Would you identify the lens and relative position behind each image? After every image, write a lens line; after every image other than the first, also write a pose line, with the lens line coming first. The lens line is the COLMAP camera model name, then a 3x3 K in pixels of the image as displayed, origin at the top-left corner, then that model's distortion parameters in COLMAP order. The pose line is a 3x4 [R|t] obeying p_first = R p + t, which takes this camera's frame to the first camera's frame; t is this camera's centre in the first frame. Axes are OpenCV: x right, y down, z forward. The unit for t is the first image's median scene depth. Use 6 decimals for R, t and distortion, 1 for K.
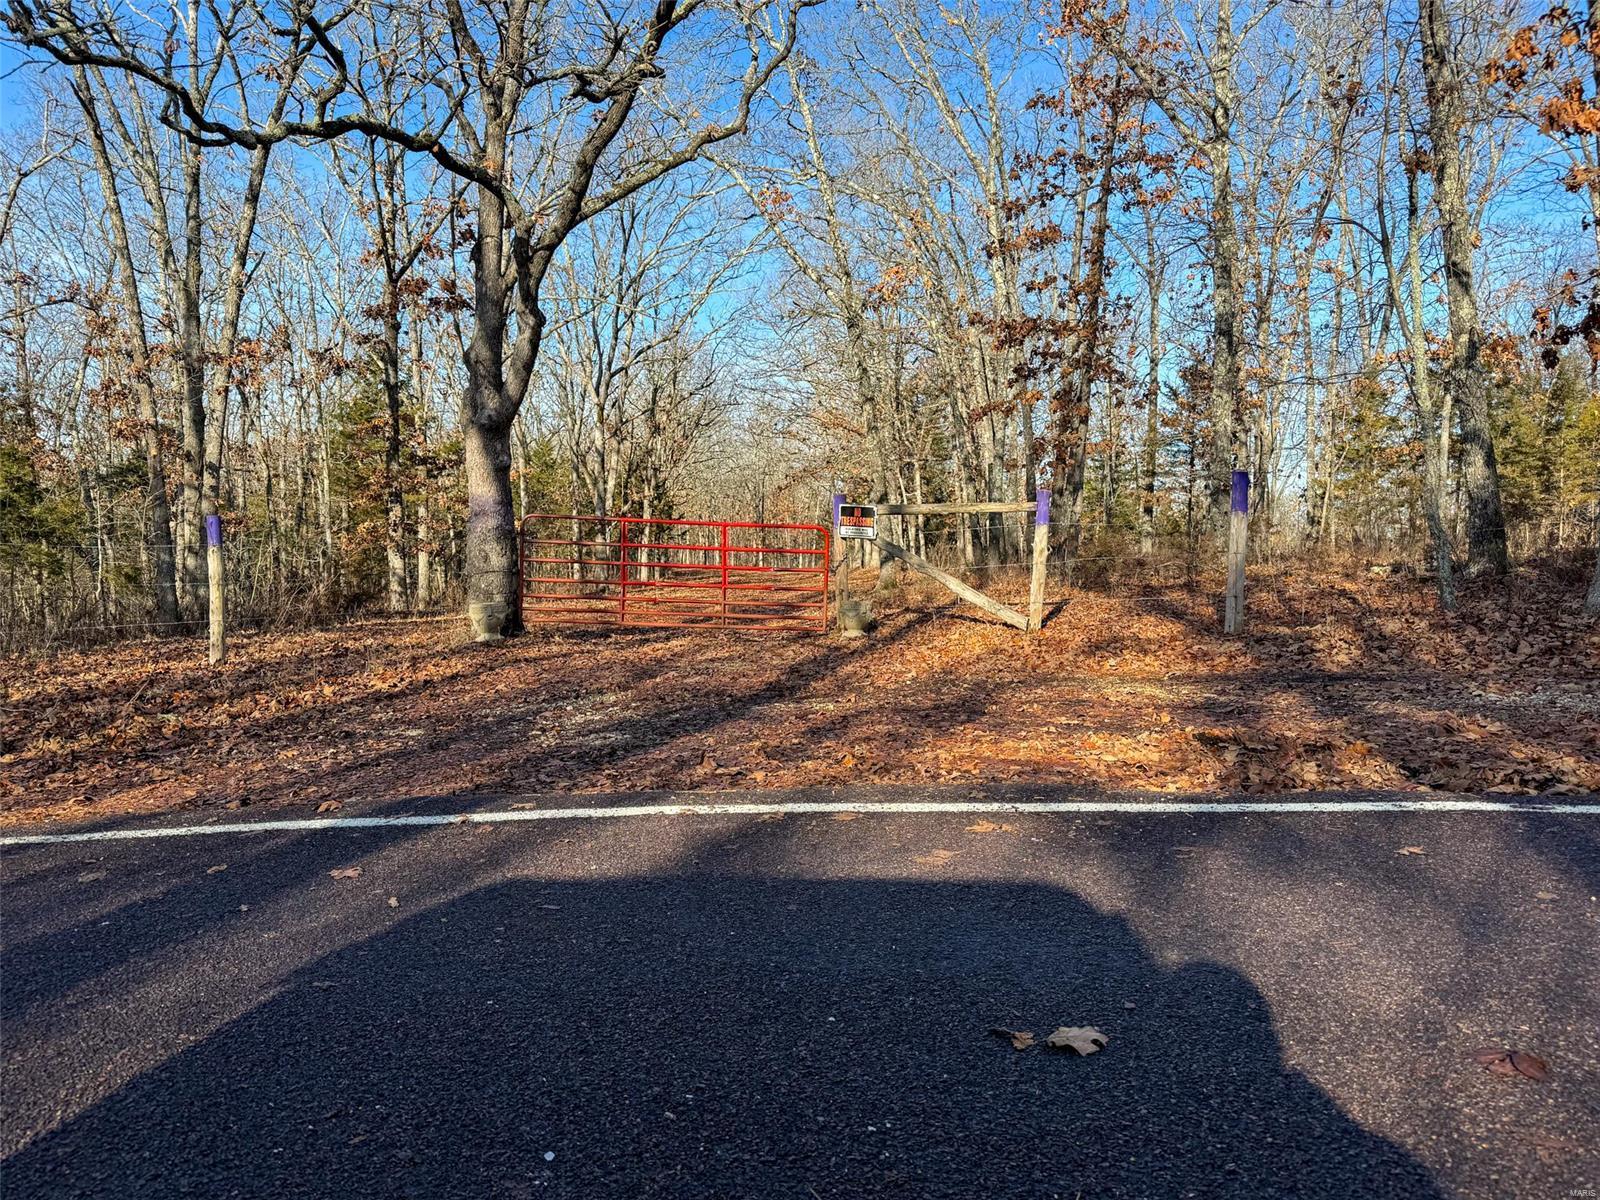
lens RADIAL K [[1137.7, 0, 800.0], [0, 1137.7, 600.0], [0, 0, 1]] dist [-0.003125, -0.031058]
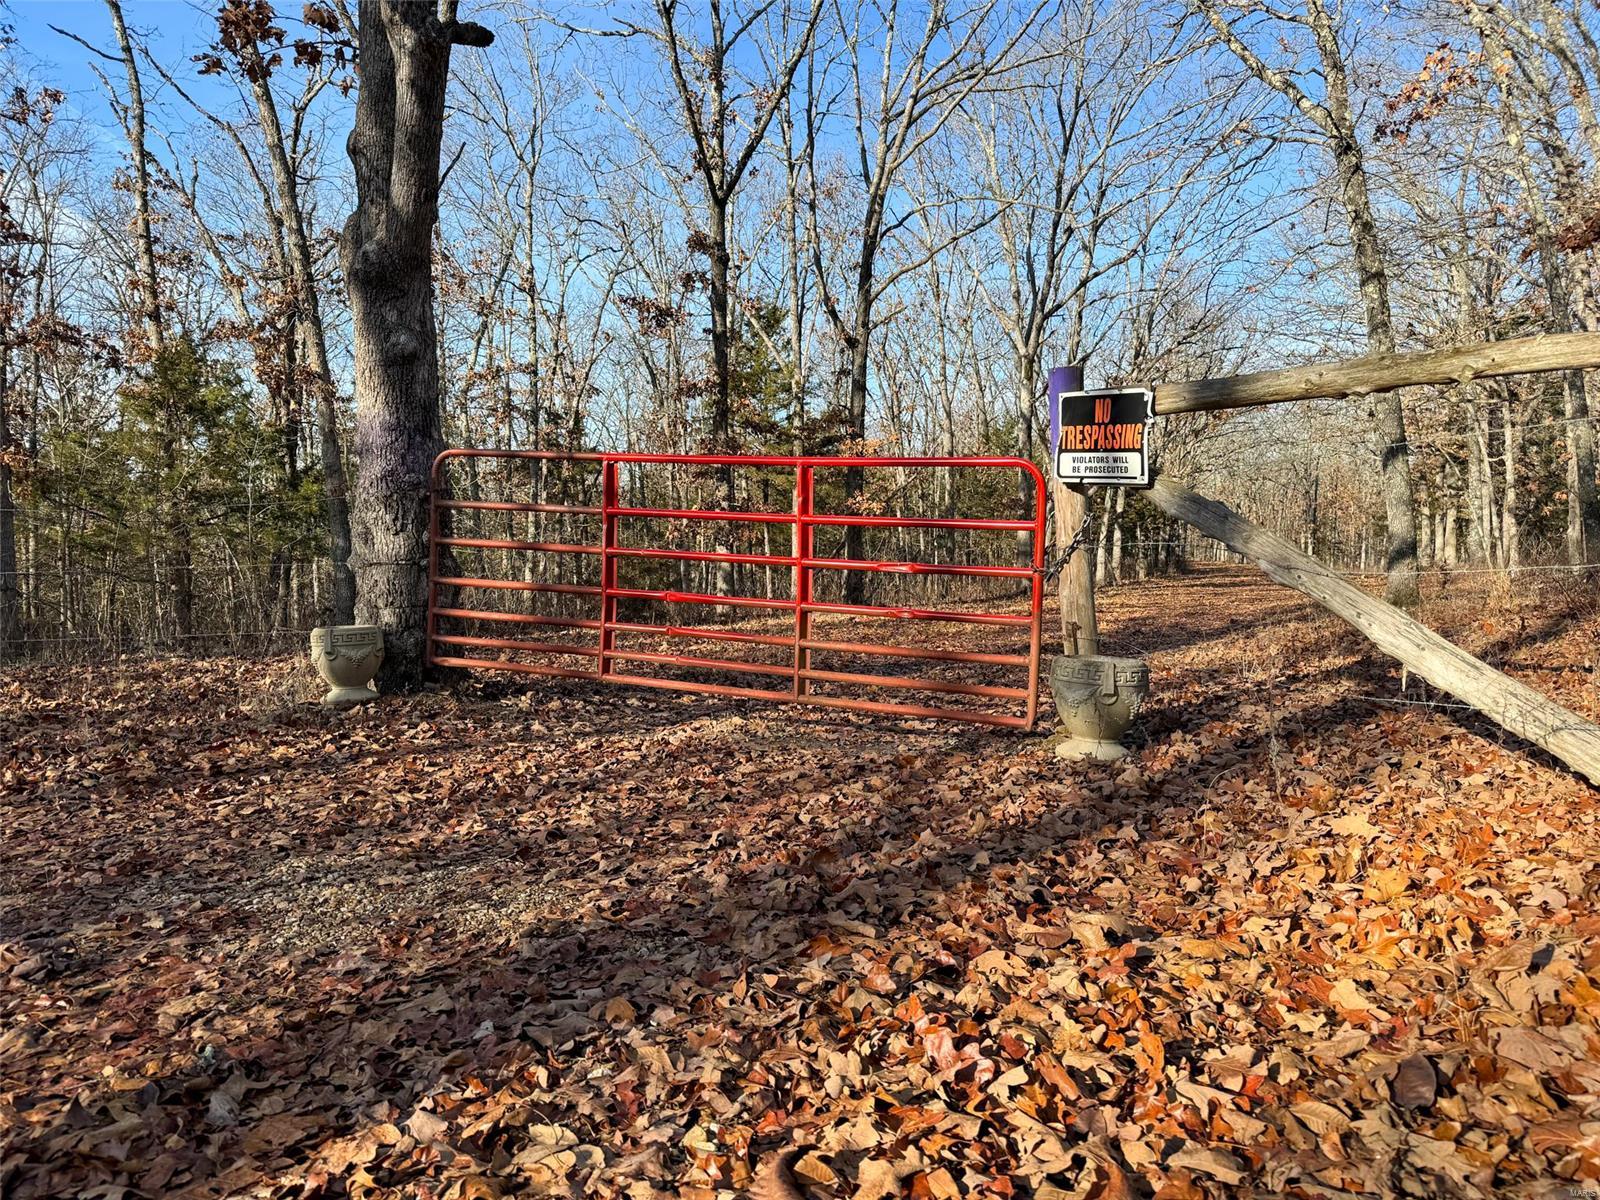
lens RADIAL K [[1137.7, 0, 800.0], [0, 1137.7, 600.0], [0, 0, 1]] dist [-0.003125, -0.031058]
pose [[0.880966, 0.024743, -0.472532, 0.078917], [-0.025891, 0.999656, 0.004076, -0.009339], [0.472471, 0.008644, 0.881304, 0.364456]]
